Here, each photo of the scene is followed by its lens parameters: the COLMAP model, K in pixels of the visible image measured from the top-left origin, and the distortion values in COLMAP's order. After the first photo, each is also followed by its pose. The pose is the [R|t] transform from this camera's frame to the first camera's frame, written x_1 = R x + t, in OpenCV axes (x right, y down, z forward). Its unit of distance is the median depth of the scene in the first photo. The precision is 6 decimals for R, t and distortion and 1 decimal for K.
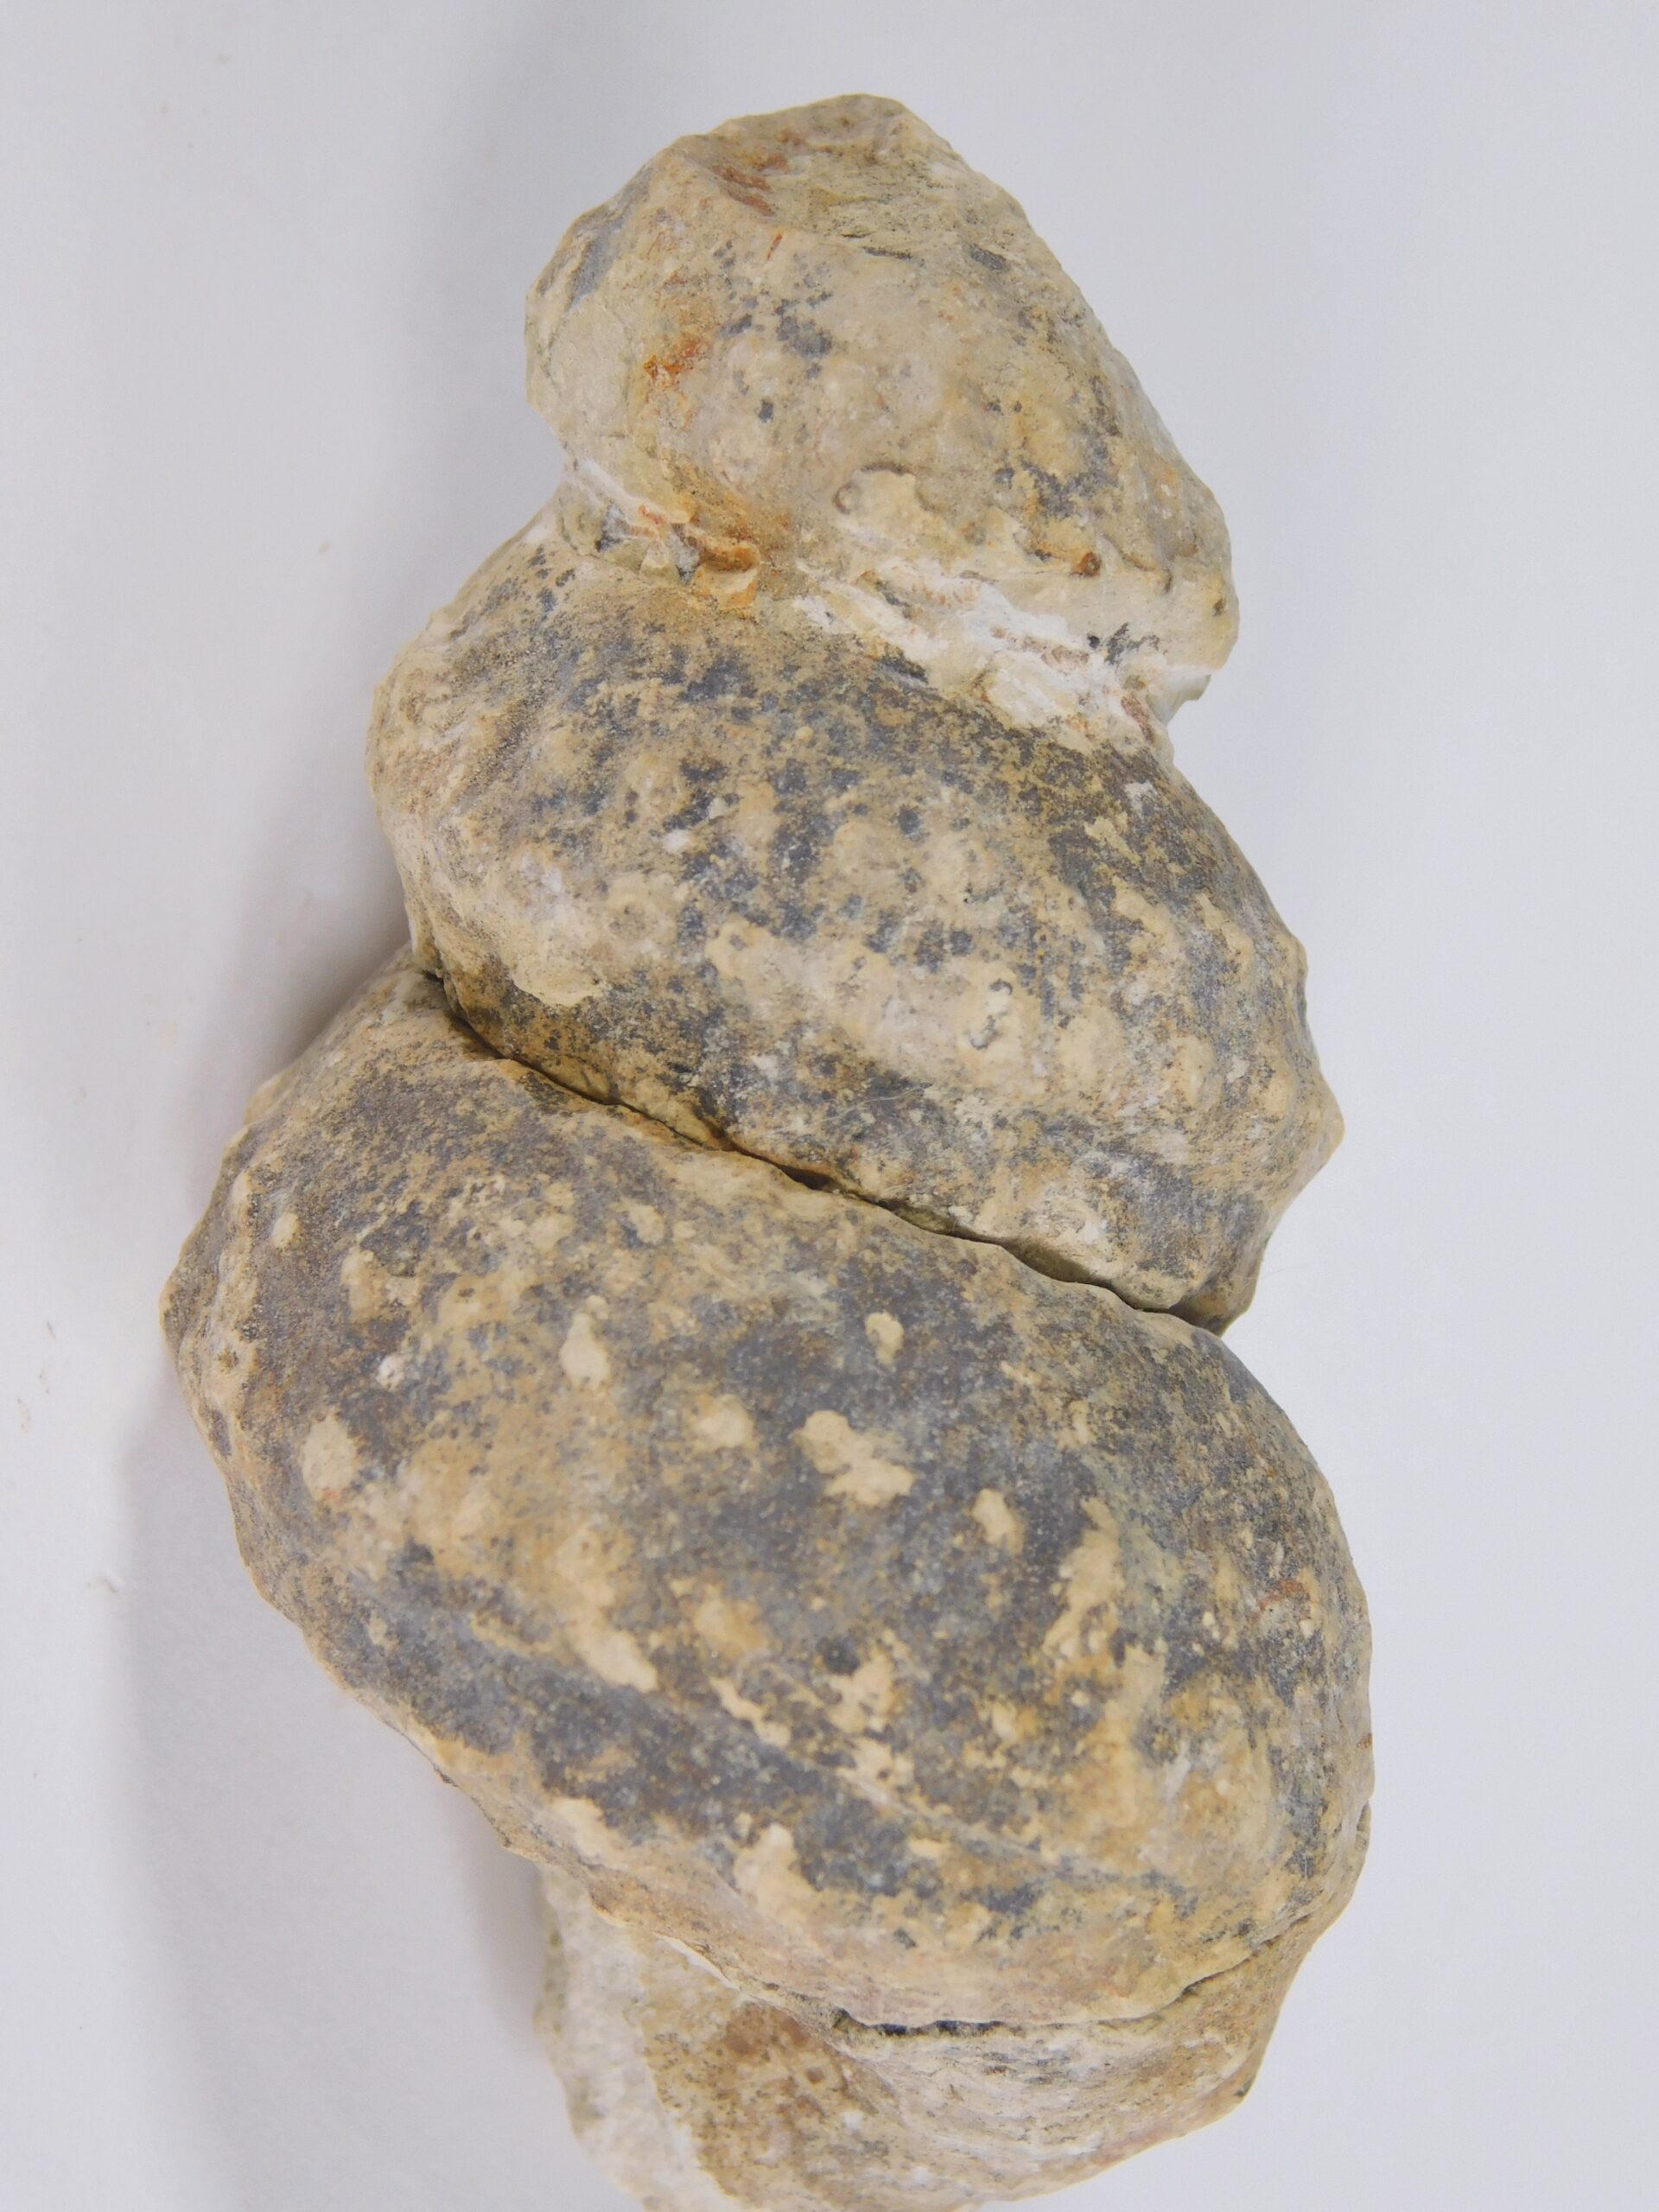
lens RADIAL K [[13215.3, 0, 829.5], [0, 13215.3, 1106.0], [0, 0, 1]] dist [0.372402, -17.012967]
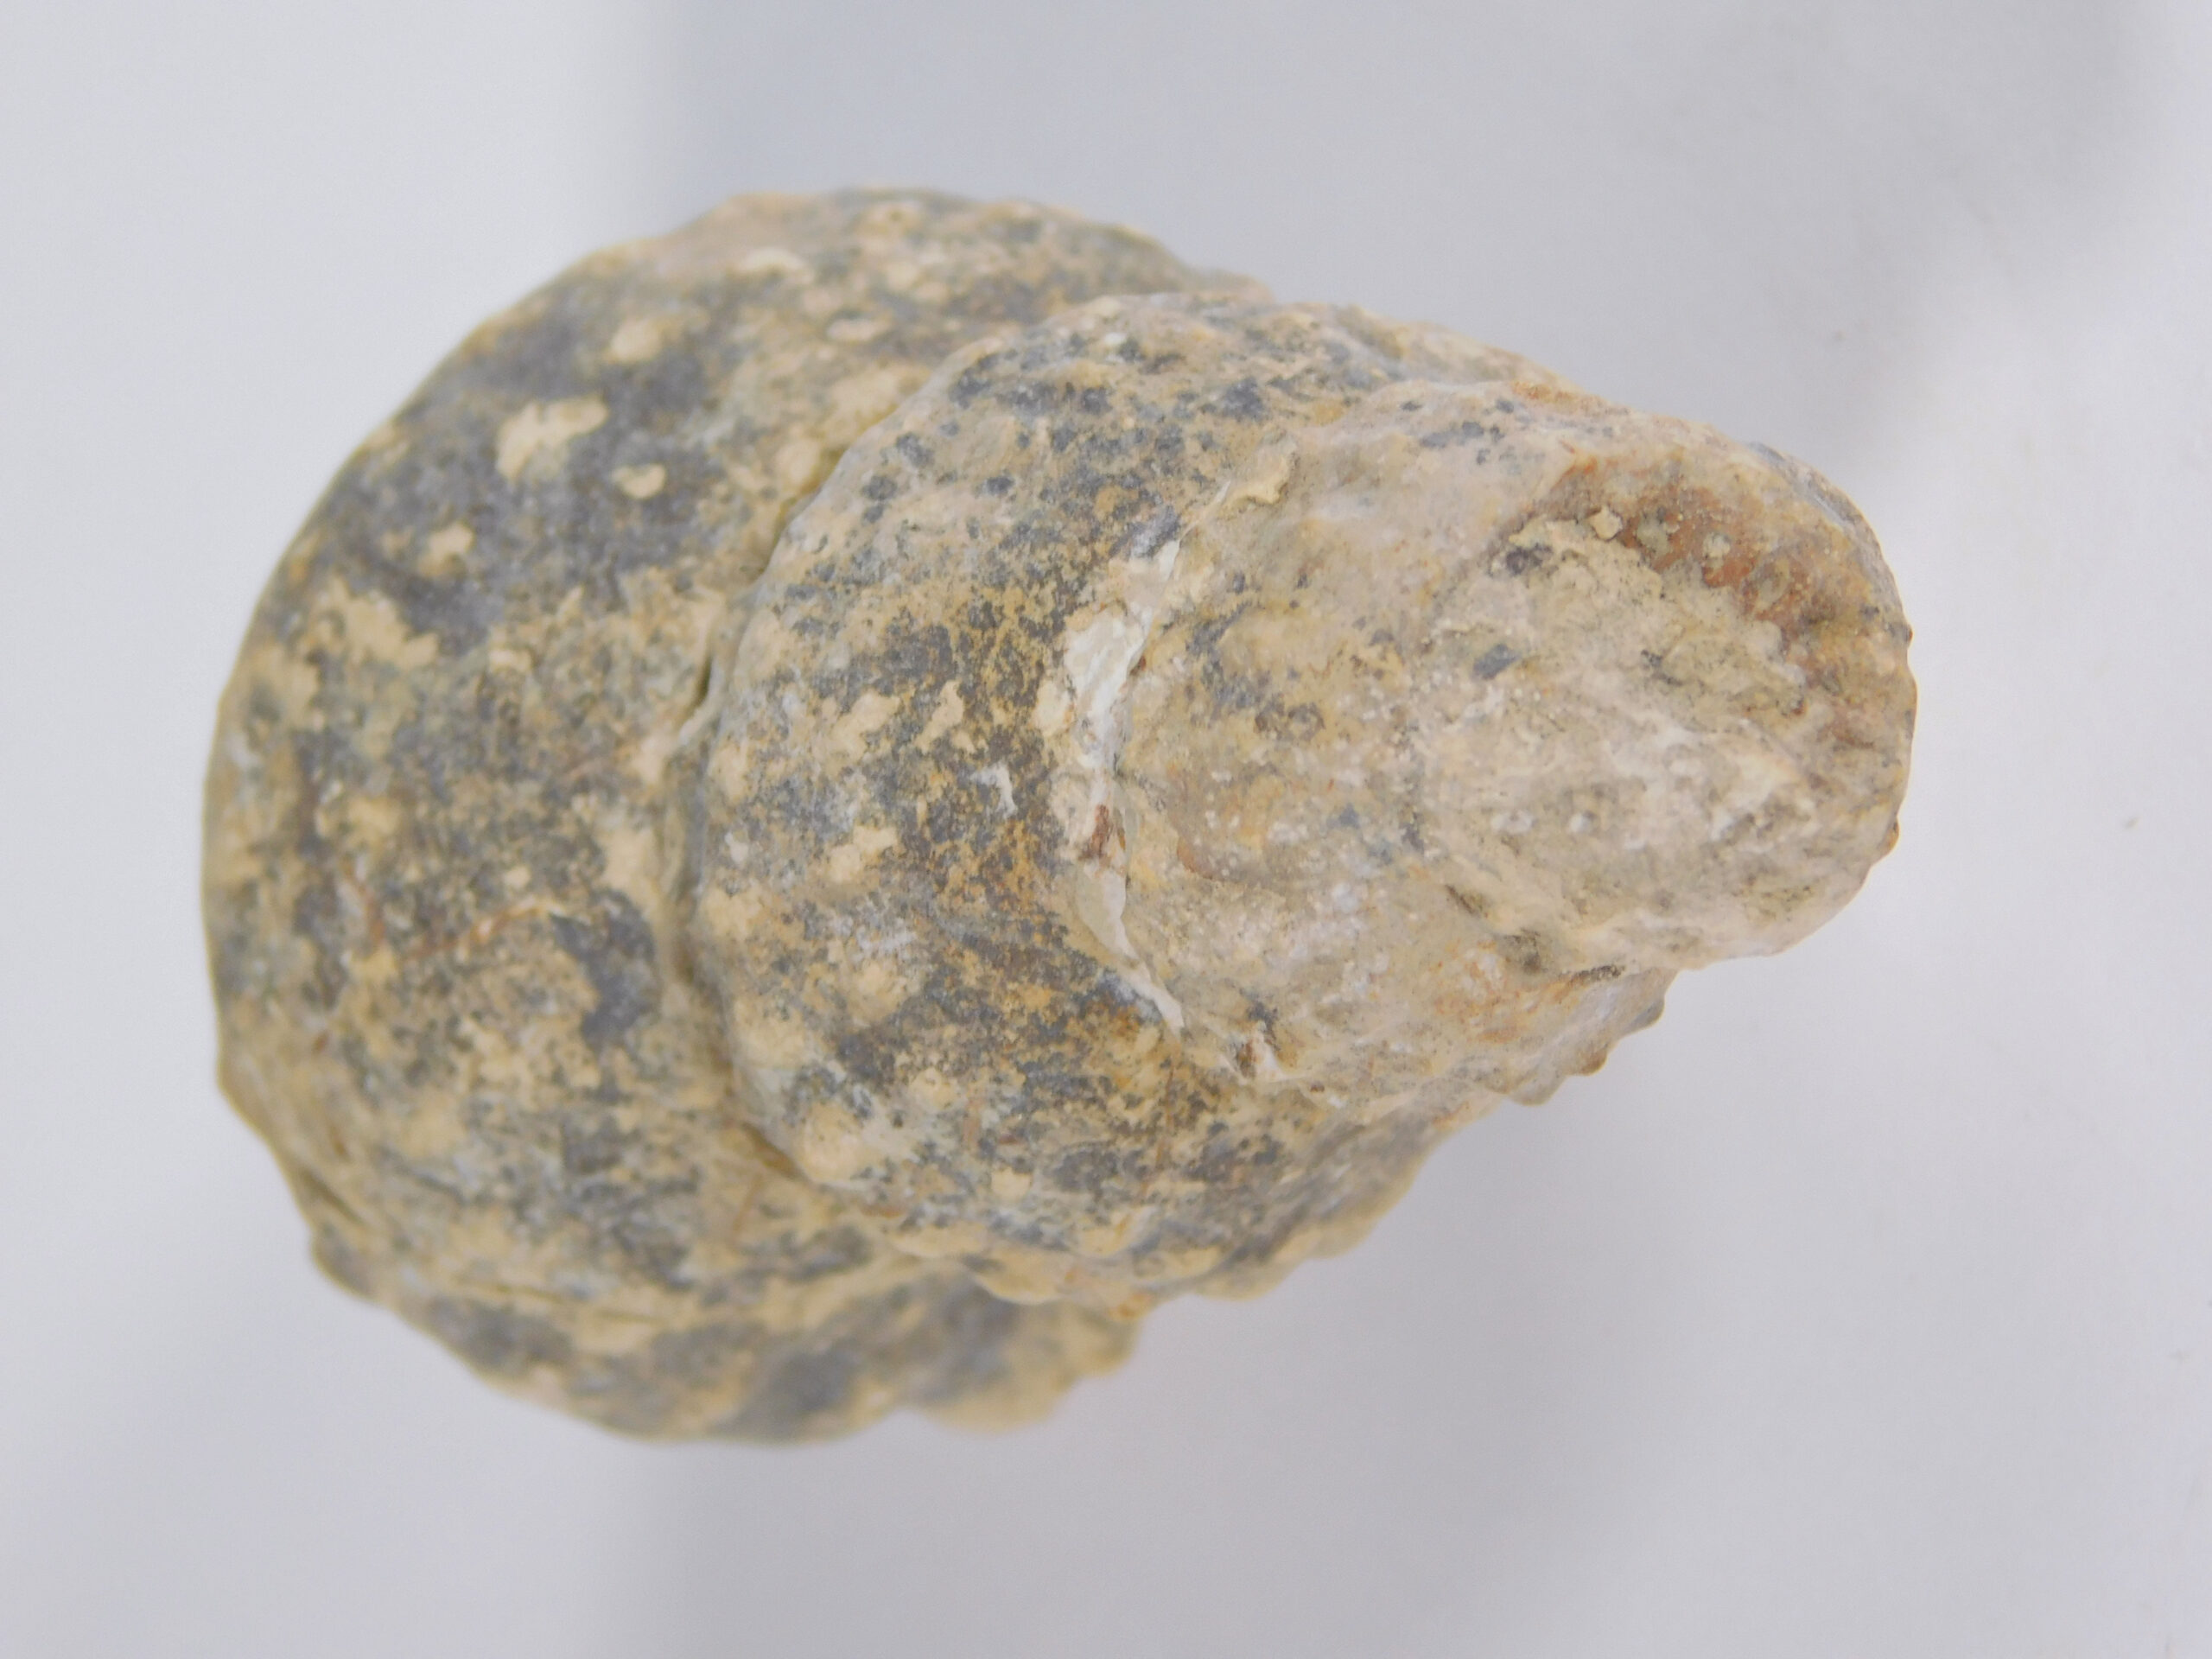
lens RADIAL K [[13215.3, 0, 1106.0], [0, 13215.3, 829.5], [0, 0, 1]] dist [0.372402, -17.012967]
pose [[-0.513798, 0.673020, -0.532030, 0.531637], [-0.656729, 0.090479, 0.748680, -0.746046], [0.552014, 0.734069, 0.395504, 0.637839]]
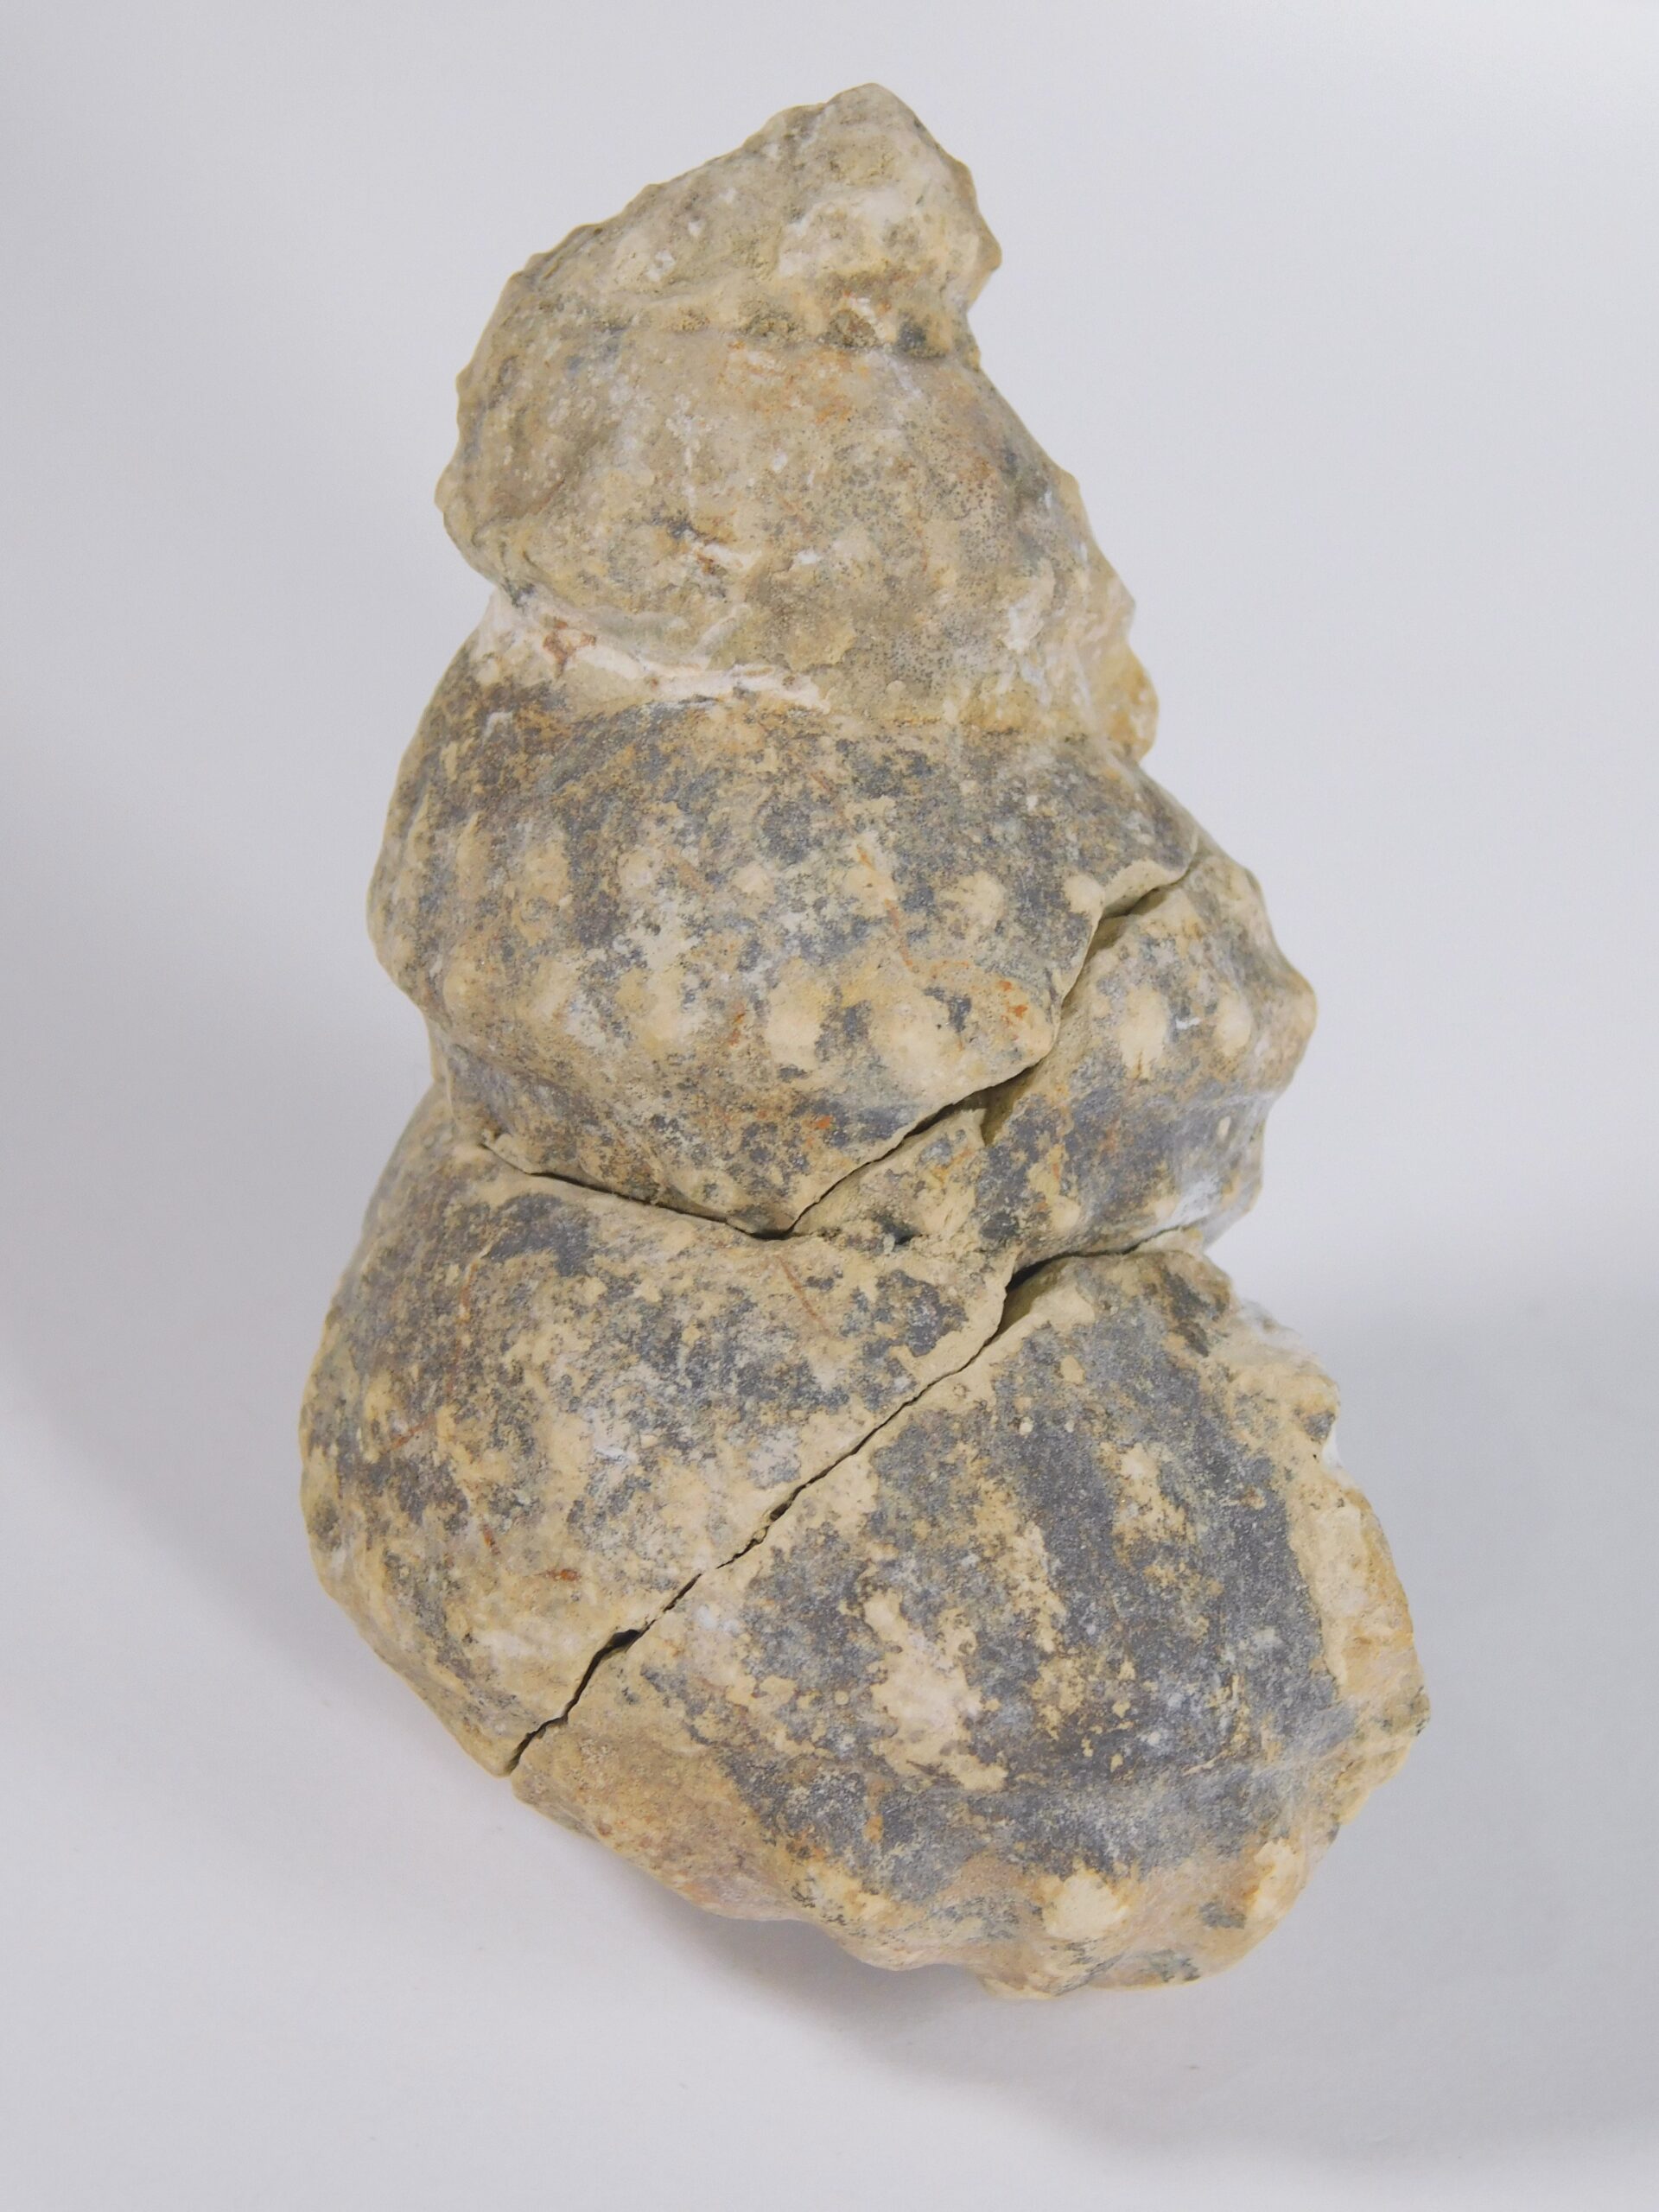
lens RADIAL K [[13215.3, 0, 829.5], [0, 13215.3, 1106.0], [0, 0, 1]] dist [0.372402, -17.012967]
pose [[-0.317643, 0.078998, -0.944914, 1.113409], [0.011908, 0.996777, 0.079331, -0.081945], [0.948136, 0.013947, -0.317560, 1.406777]]
